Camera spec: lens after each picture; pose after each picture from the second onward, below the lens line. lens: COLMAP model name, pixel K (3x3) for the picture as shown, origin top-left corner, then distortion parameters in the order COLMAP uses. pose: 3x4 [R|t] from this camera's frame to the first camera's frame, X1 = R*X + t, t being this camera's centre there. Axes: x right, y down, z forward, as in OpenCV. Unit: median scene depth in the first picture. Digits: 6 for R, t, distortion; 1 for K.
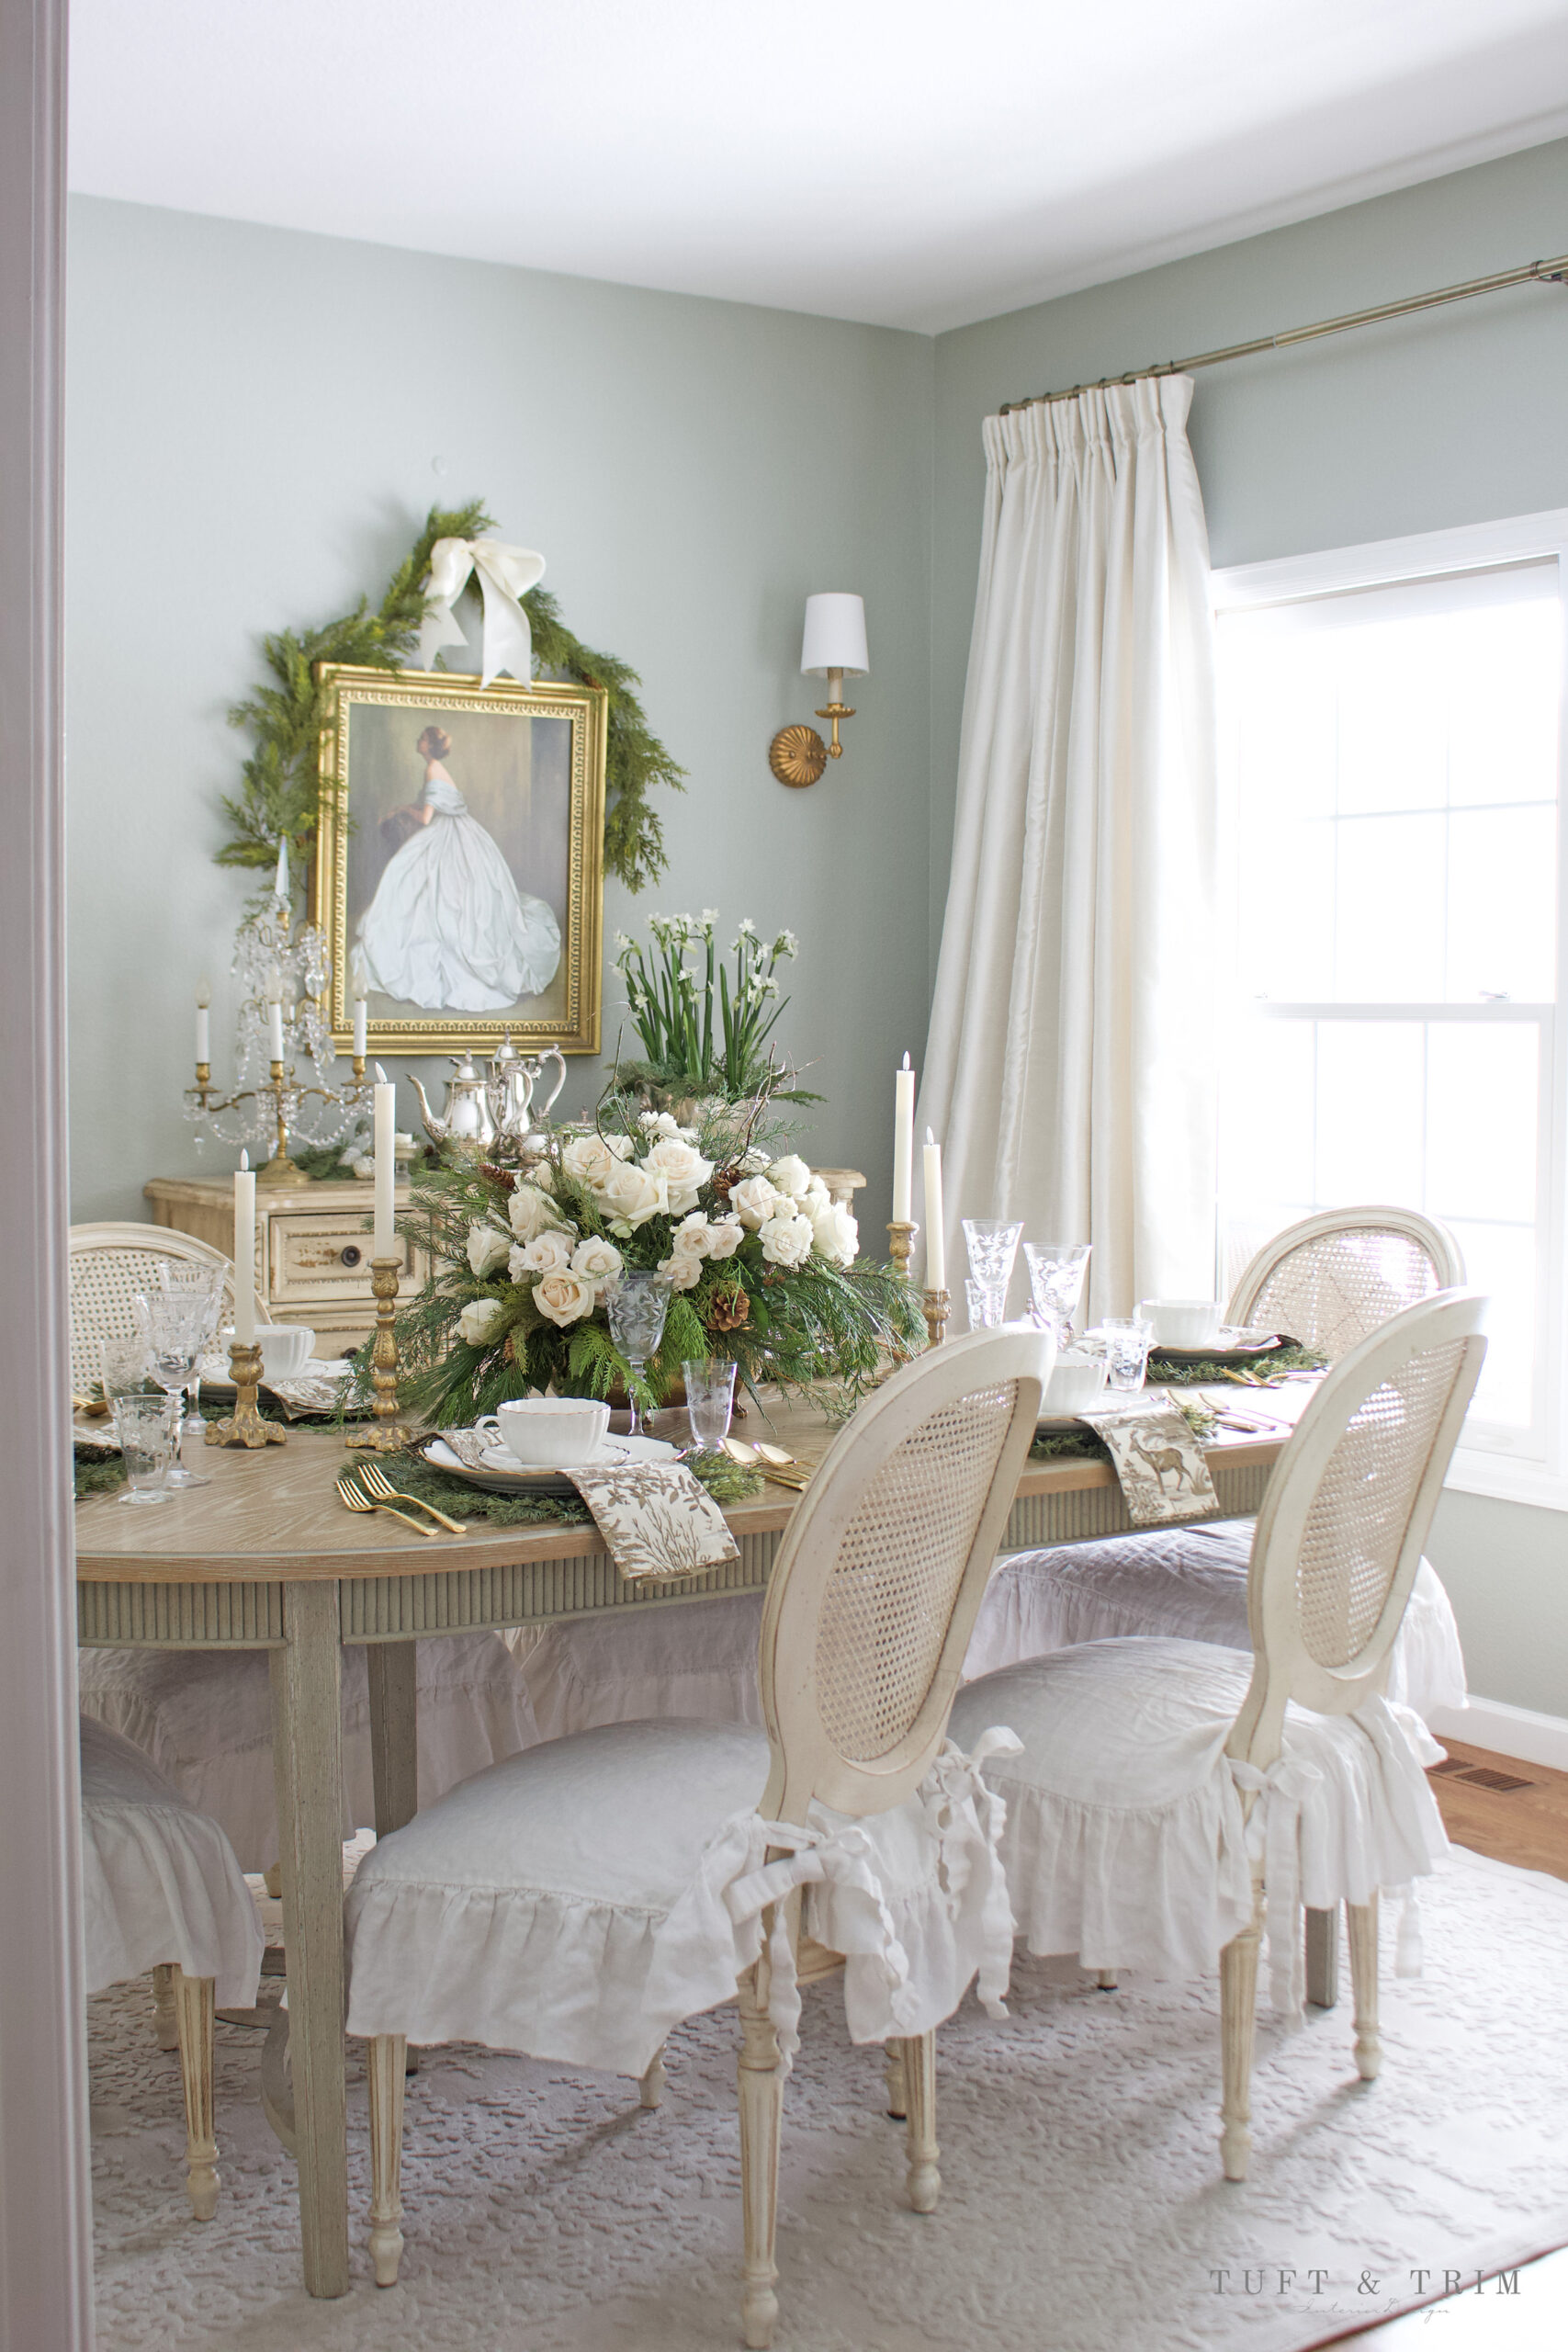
lens RADIAL K [[2724.8, 0, 746.1], [0, 2724.8, 1129.8], [0, 0, 1]] dist [-0.096658, 0.000000]
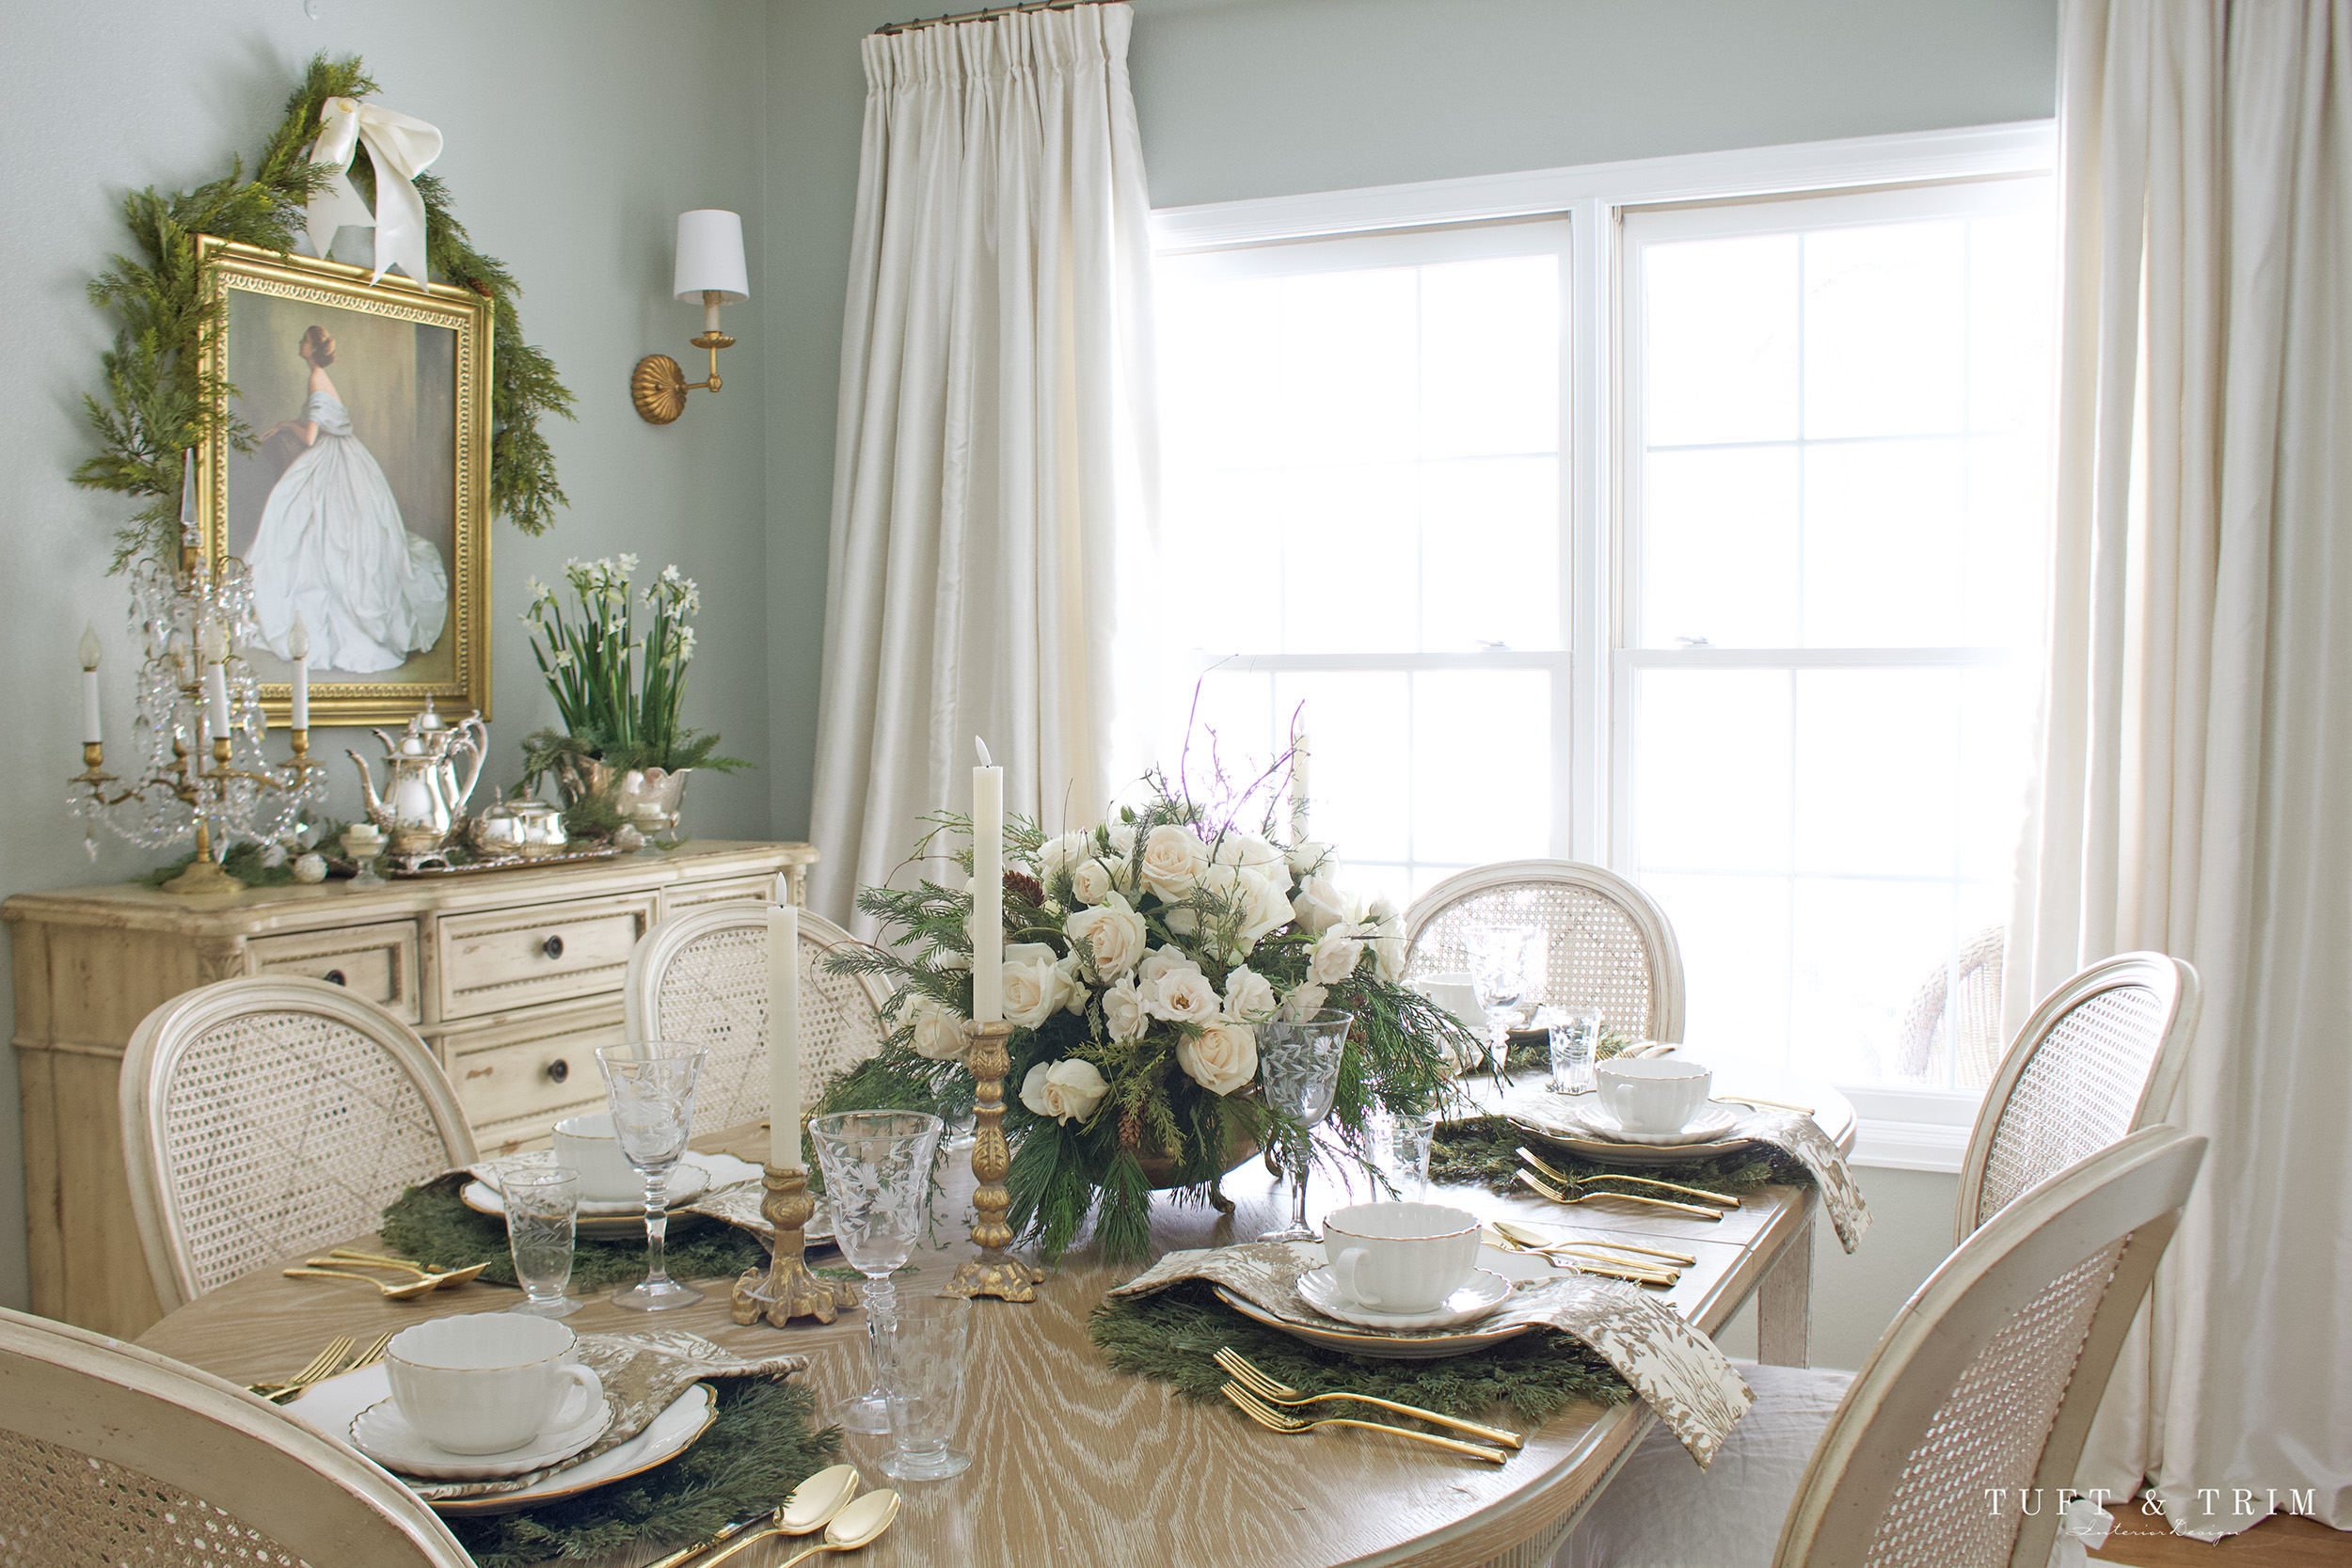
lens RADIAL K [[2248.7, 0, 1116.6], [0, 2248.7, 815.2], [0, 0, 1]] dist [-0.084005, 0.000000]
pose [[0.878912, -0.039484, 0.475347, -0.234081], [0.030819, 0.999186, 0.026012, -0.011171], [-0.475988, -0.008212, 0.879414, 0.305259]]
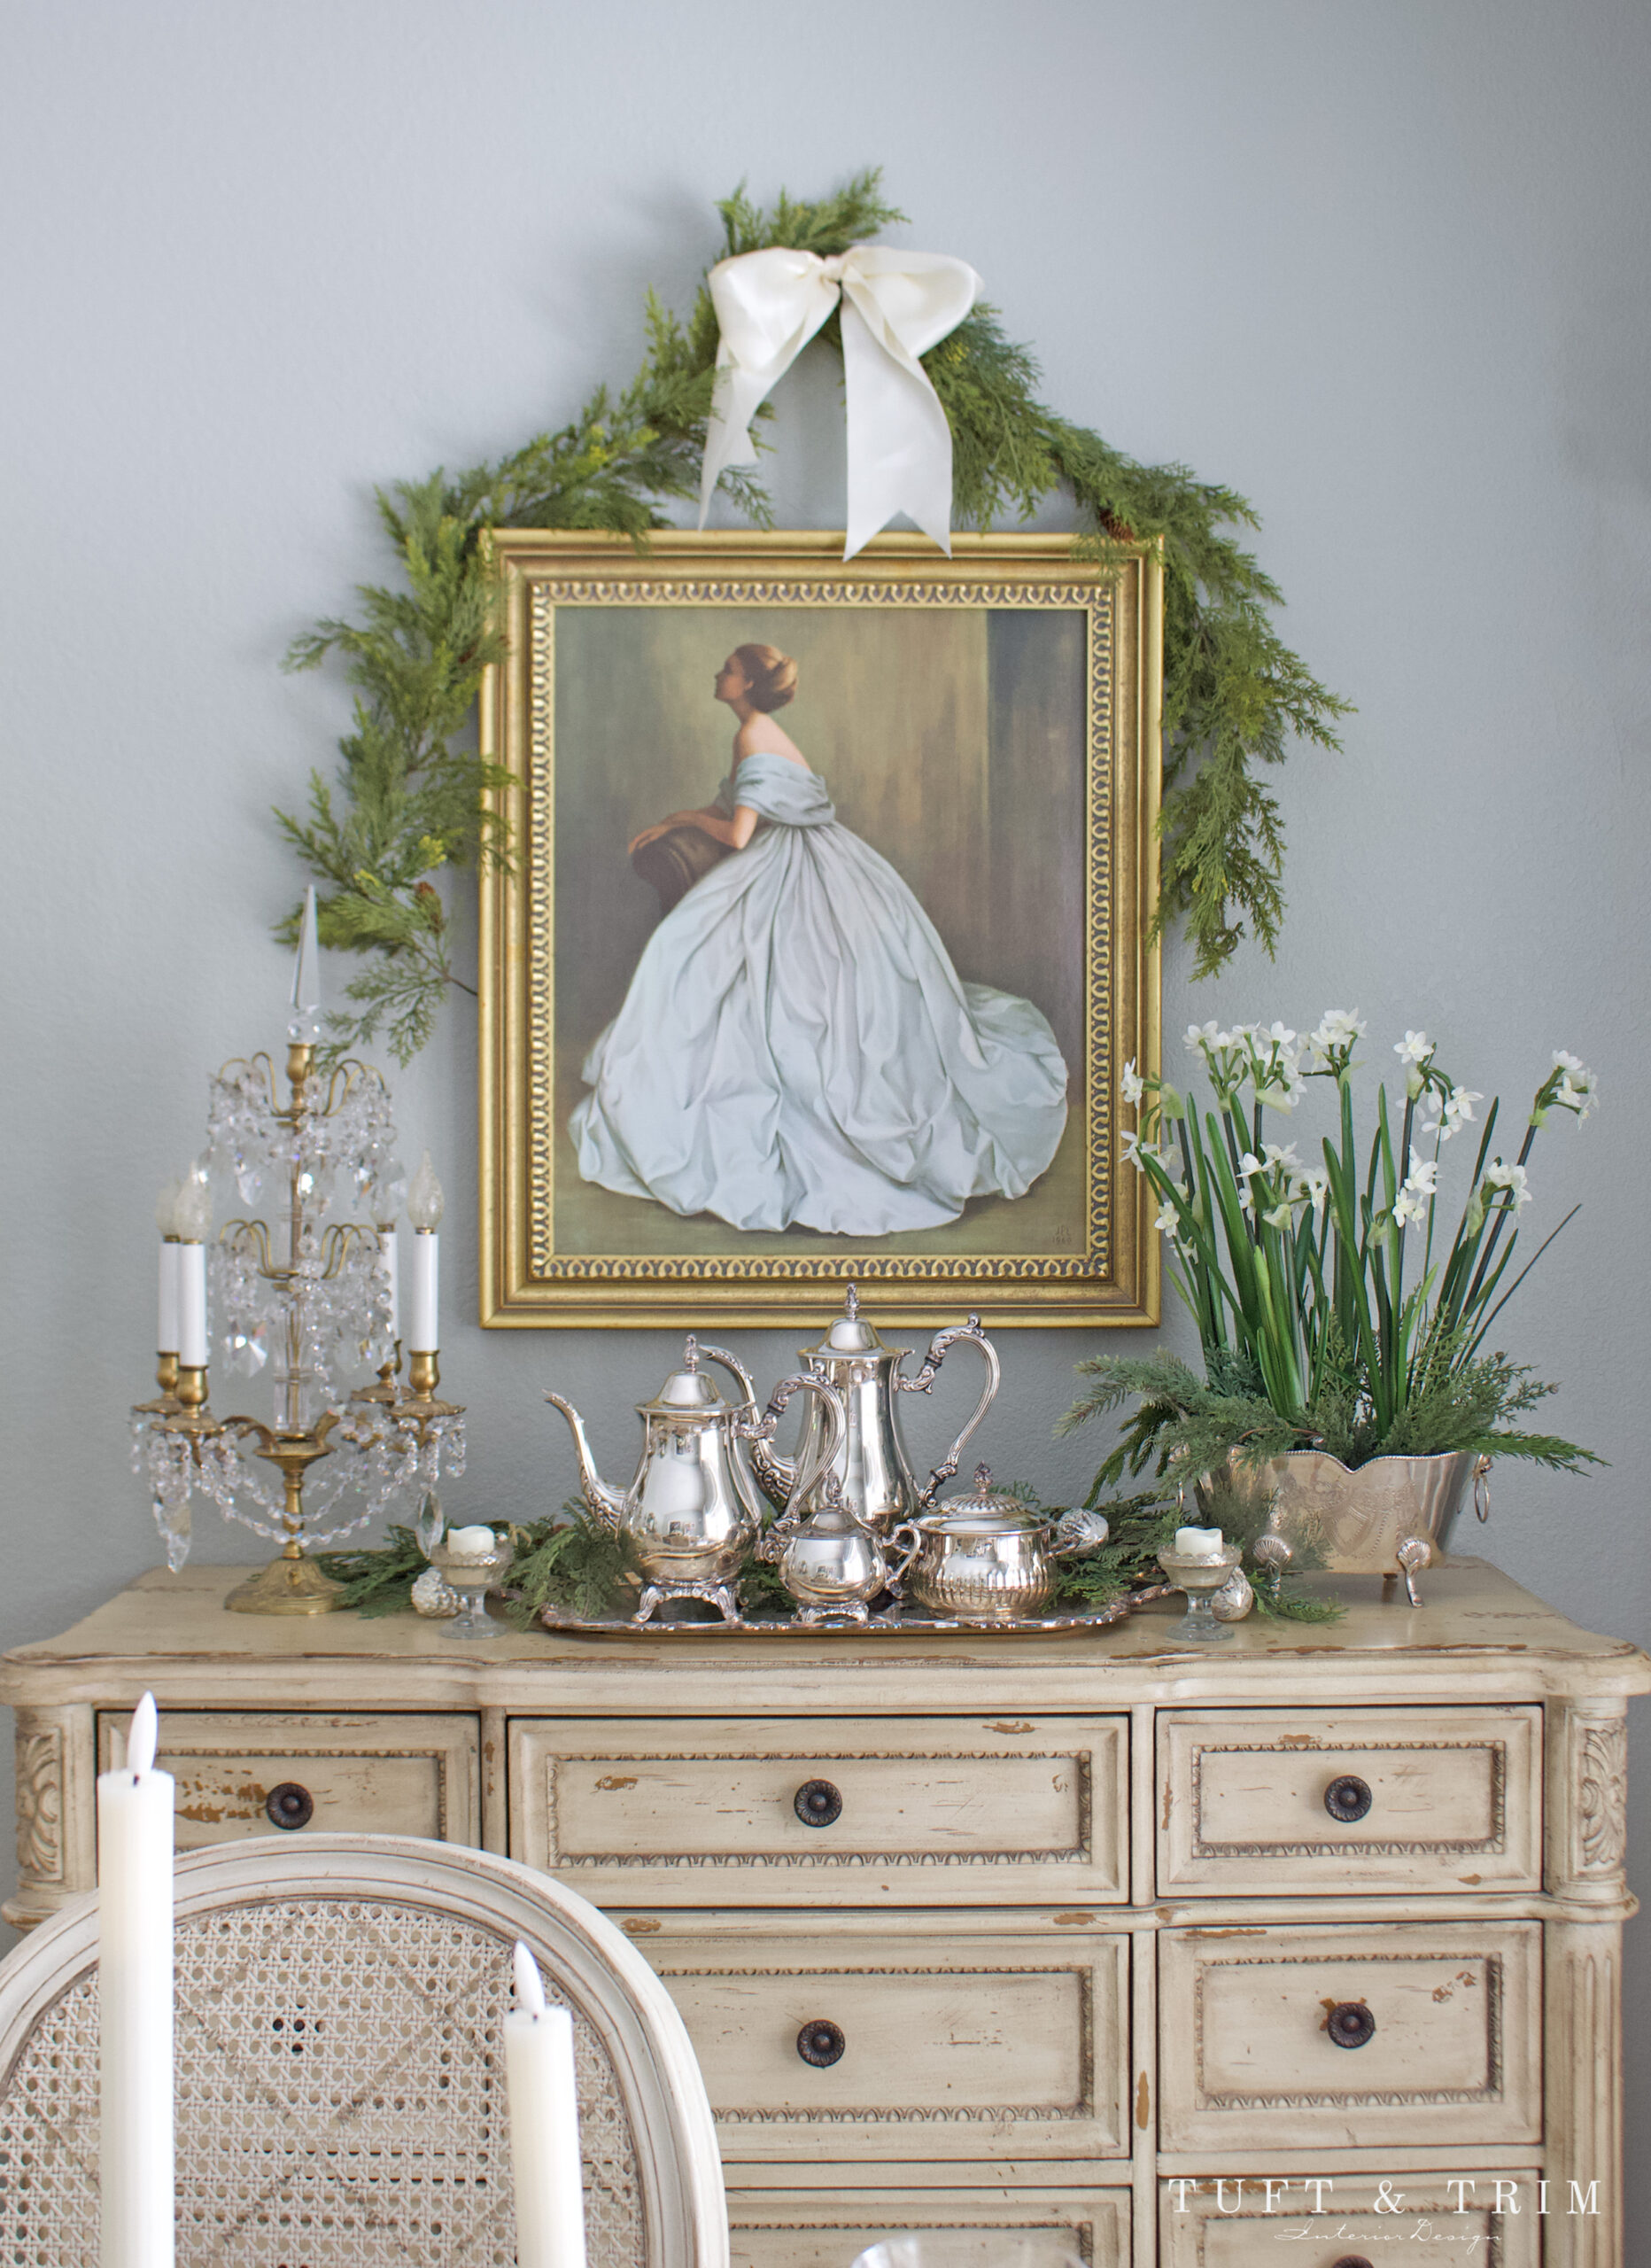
lens RADIAL K [[2941.1, 0, 838.9], [0, 2941.1, 1052.0], [0, 0, 1]] dist [-0.119043, 0.000000]
pose [[0.844760, -0.012562, -0.534998, 0.180263], [-0.015125, 0.998765, -0.047334, -0.053812], [0.534932, 0.048078, 0.843526, 0.592491]]
